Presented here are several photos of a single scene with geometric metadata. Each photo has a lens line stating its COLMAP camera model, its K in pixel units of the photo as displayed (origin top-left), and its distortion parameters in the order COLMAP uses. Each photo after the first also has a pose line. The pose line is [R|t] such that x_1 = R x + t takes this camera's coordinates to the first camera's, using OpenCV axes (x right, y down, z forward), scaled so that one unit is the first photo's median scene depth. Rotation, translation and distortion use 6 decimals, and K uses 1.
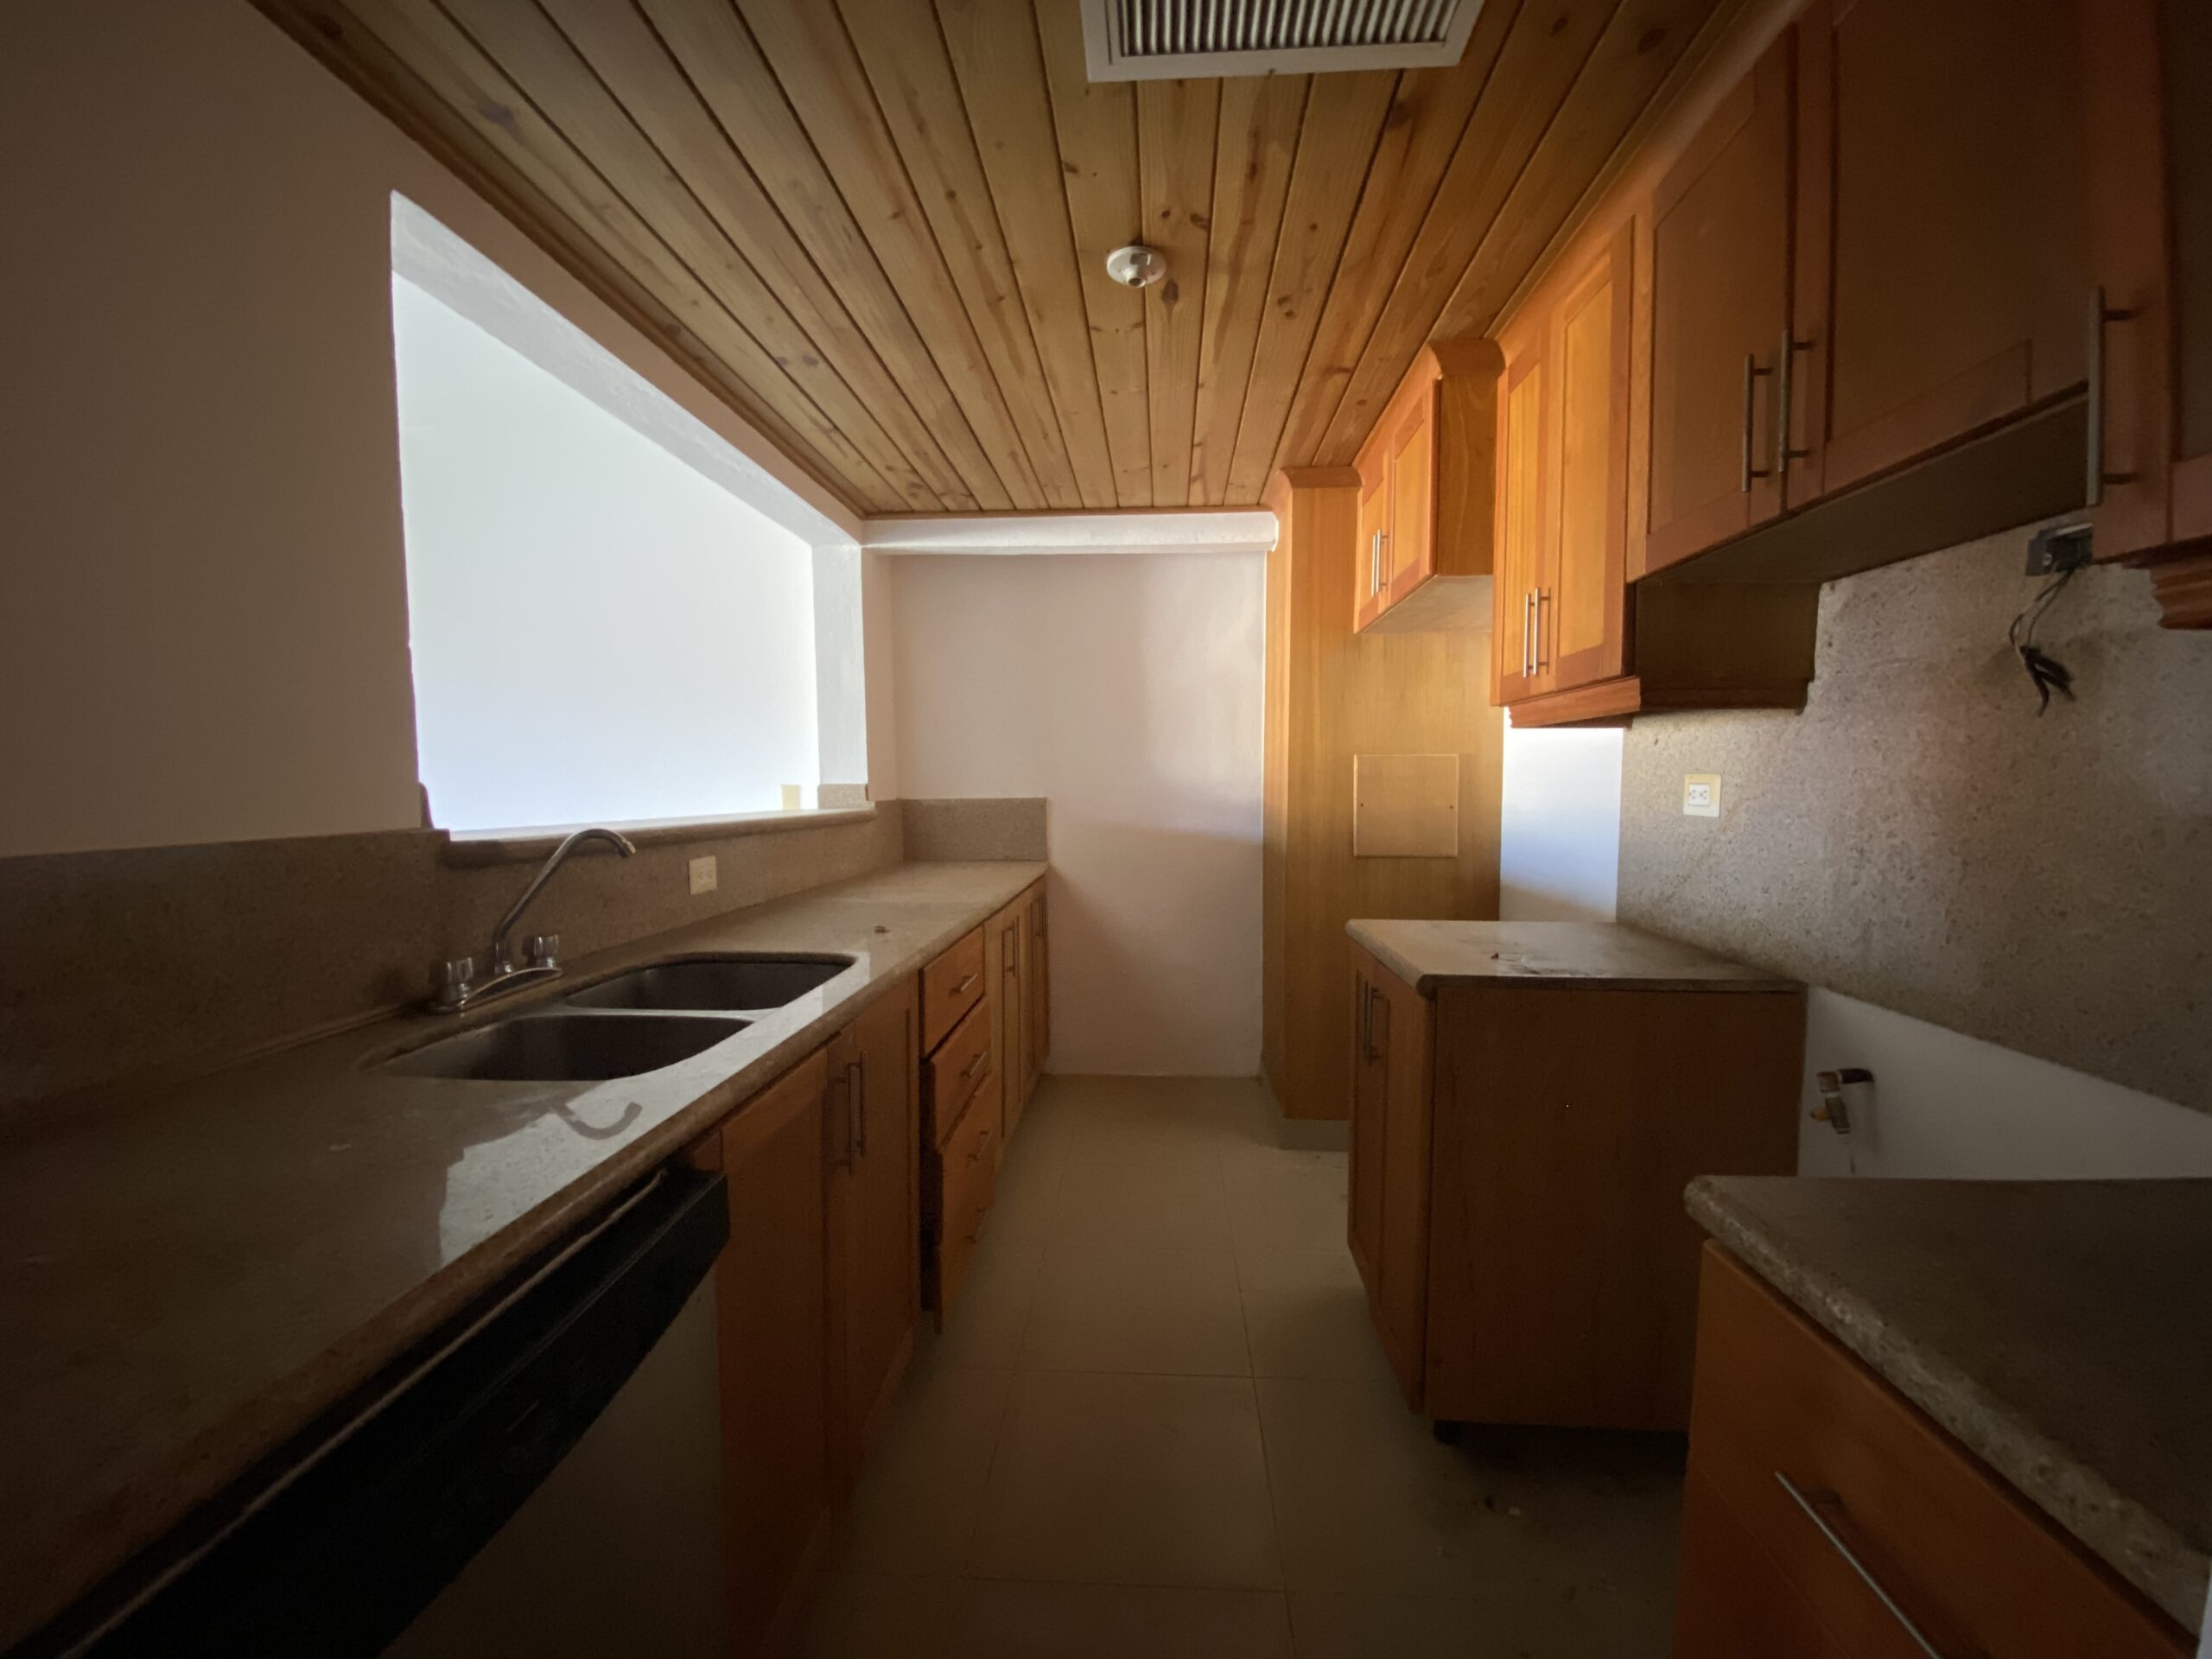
lens RADIAL K [[894.0, 0, 1103.8], [0, 894.0, 834.7], [0, 0, 1]] dist [0.013513, -0.016571]
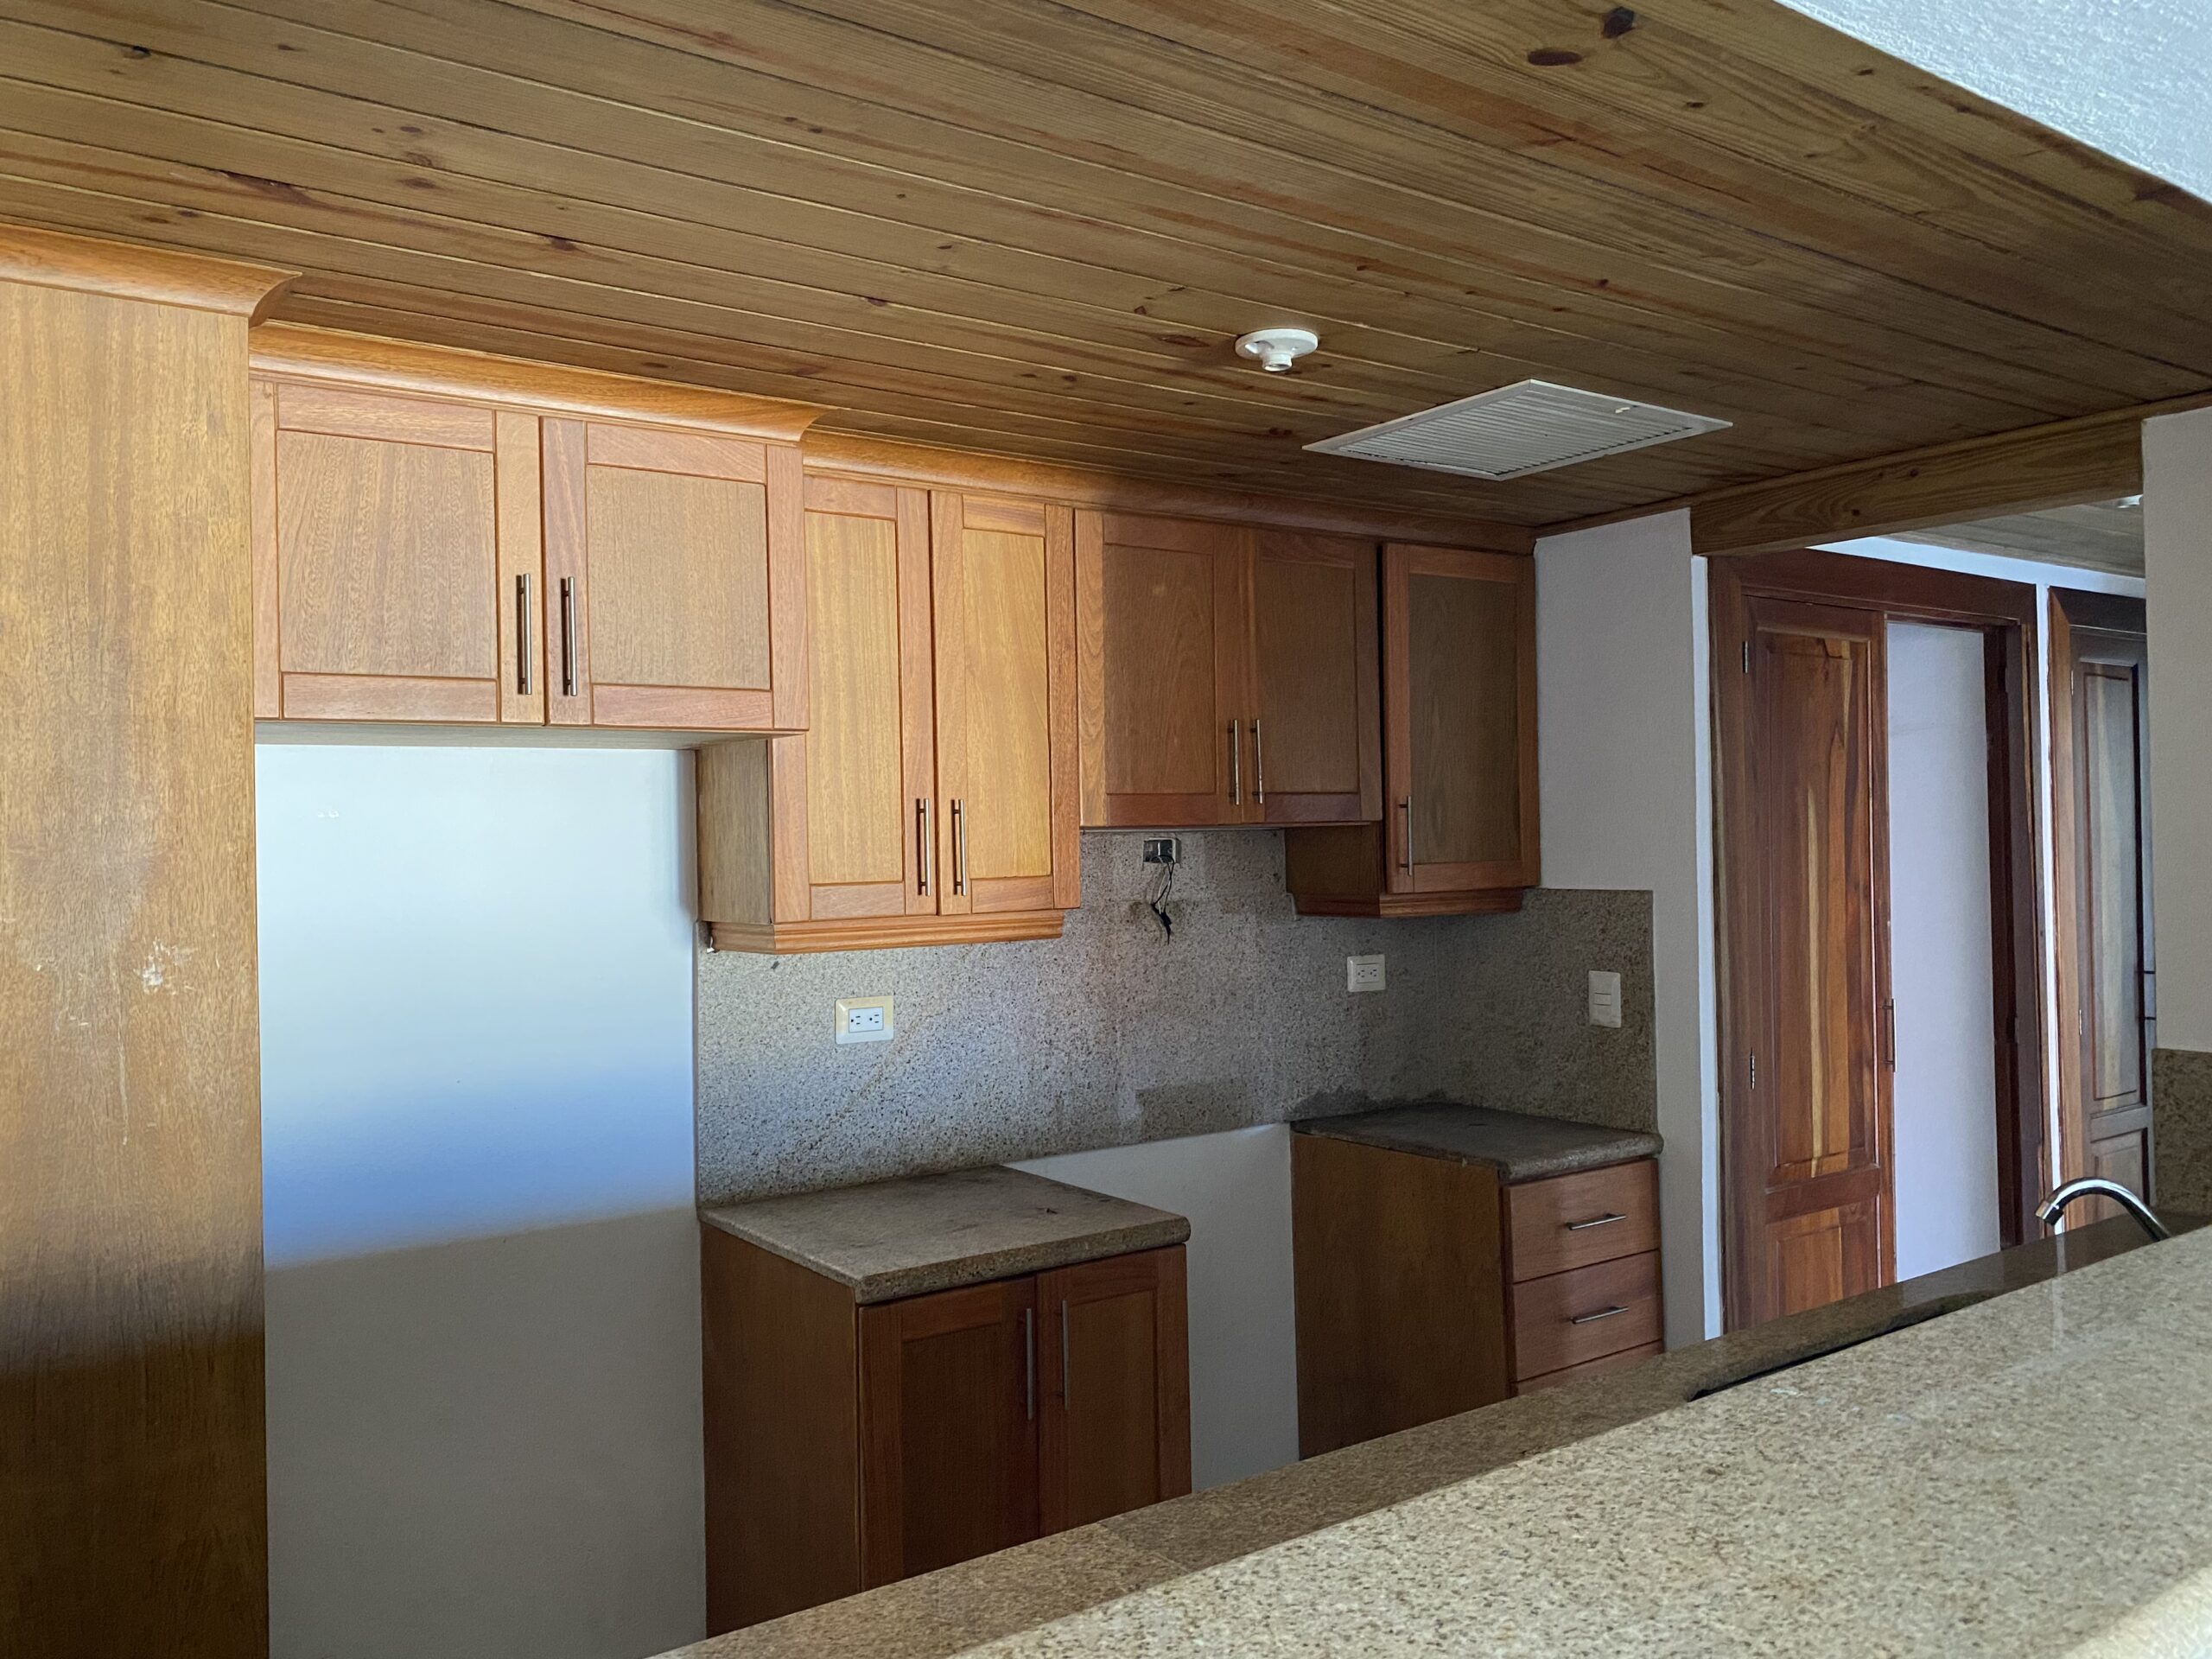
lens RADIAL K [[1708.2, 0, 1122.5], [0, 1708.2, 828.8], [0, 0, 1]] dist [0.042884, -0.053958]
pose [[-0.636828, 0.020392, 0.770737, -1.023656], [0.068754, 0.997170, 0.030425, -0.318222], [-0.767935, 0.072367, -0.636427, 2.175526]]
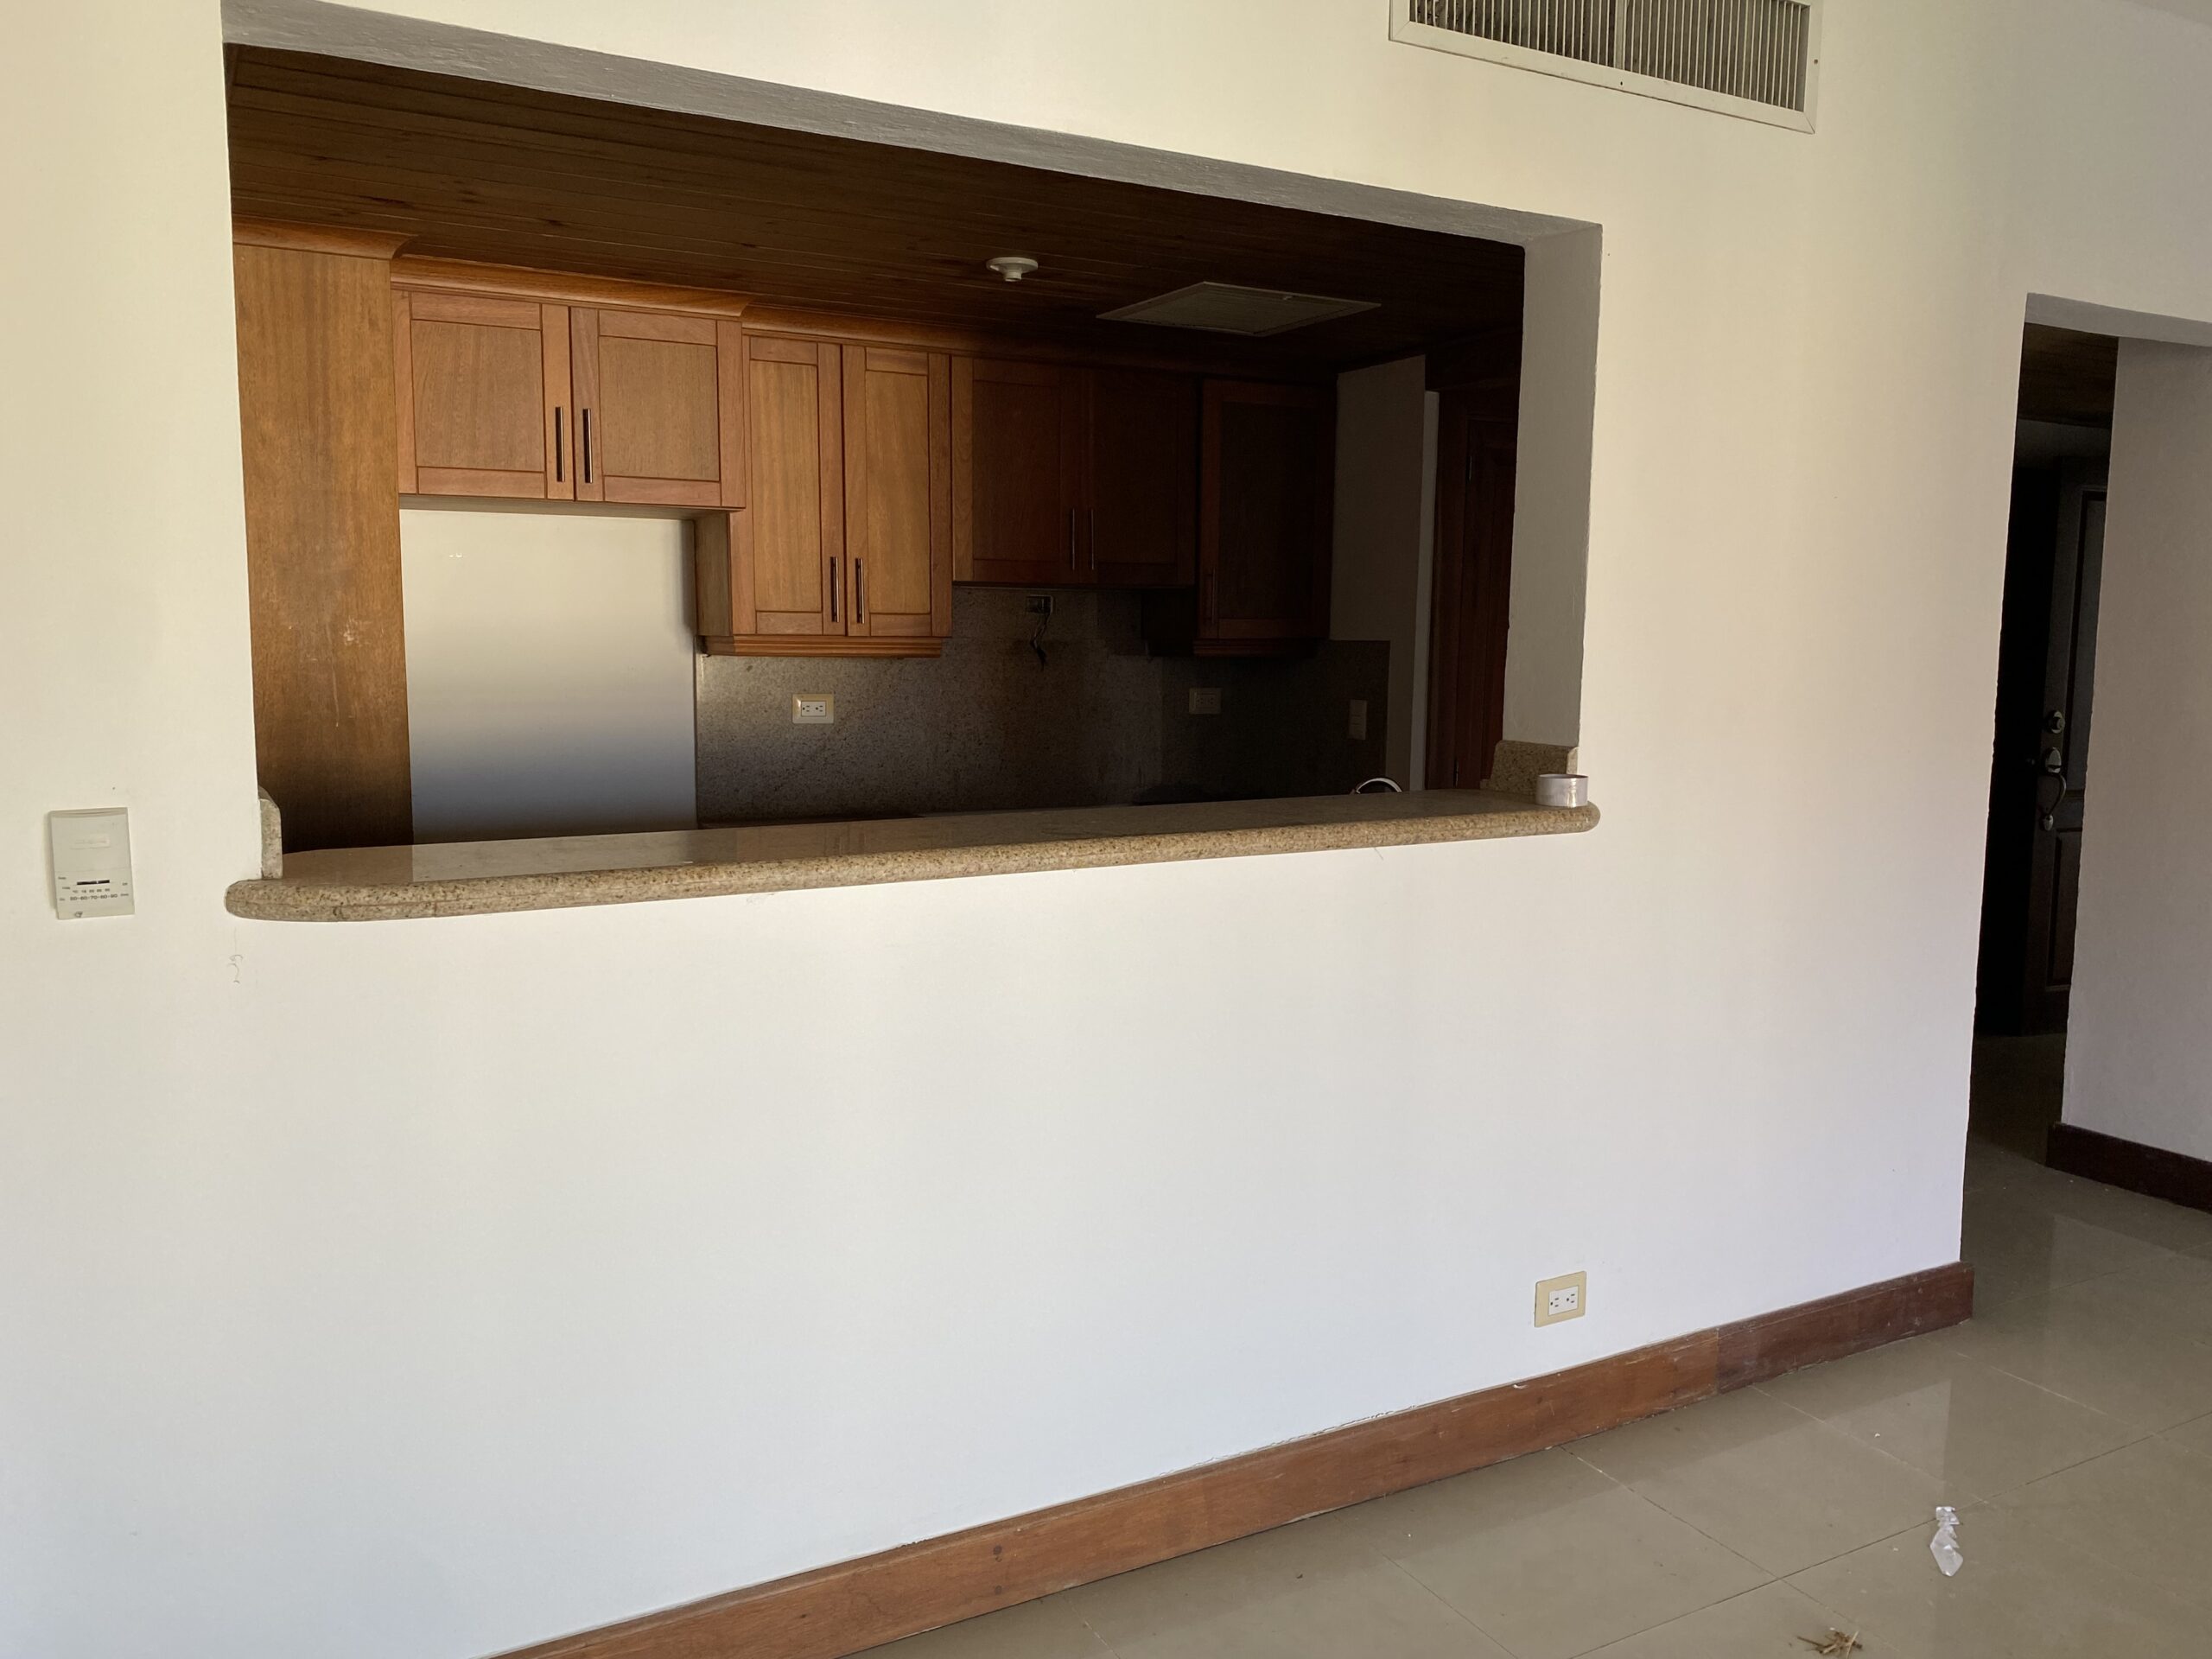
lens RADIAL K [[1708.2, 0, 1095.8], [0, 1708.2, 835.1], [0, 0, 1]] dist [0.042884, -0.053958]
pose [[-0.538336, -0.101953, 0.836540, -2.067032], [0.044461, 0.987836, 0.149005, -0.257544], [-0.841556, 0.117408, -0.527255, 2.326444]]
